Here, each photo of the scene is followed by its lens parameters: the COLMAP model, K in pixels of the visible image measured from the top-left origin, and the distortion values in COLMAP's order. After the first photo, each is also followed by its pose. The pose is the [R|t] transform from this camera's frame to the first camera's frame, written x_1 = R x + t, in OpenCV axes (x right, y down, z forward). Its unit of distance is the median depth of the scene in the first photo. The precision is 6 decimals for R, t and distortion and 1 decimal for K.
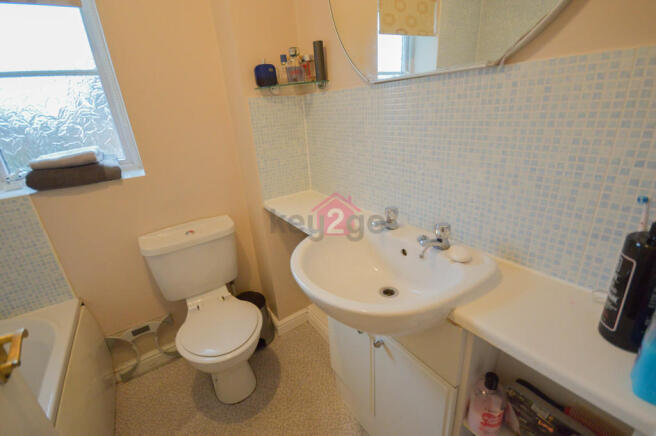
lens RADIAL K [[291.5, 0, 326.3], [0, 291.5, 218.6], [0, 0, 1]] dist [0.000827, -0.000156]
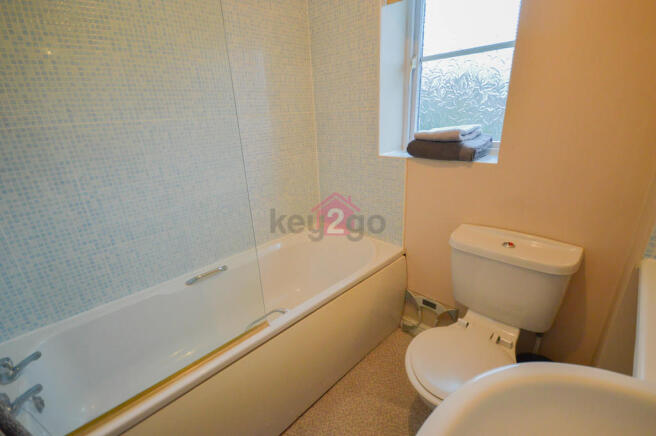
lens RADIAL K [[291.5, 0, 326.3], [0, 291.5, 218.6], [0, 0, 1]] dist [0.000827, -0.000156]
pose [[0.187052, 0.386275, -0.903218, 0.135575], [-0.314977, 0.894485, 0.317311, -0.117337], [0.930484, 0.225139, 0.288983, 0.311474]]
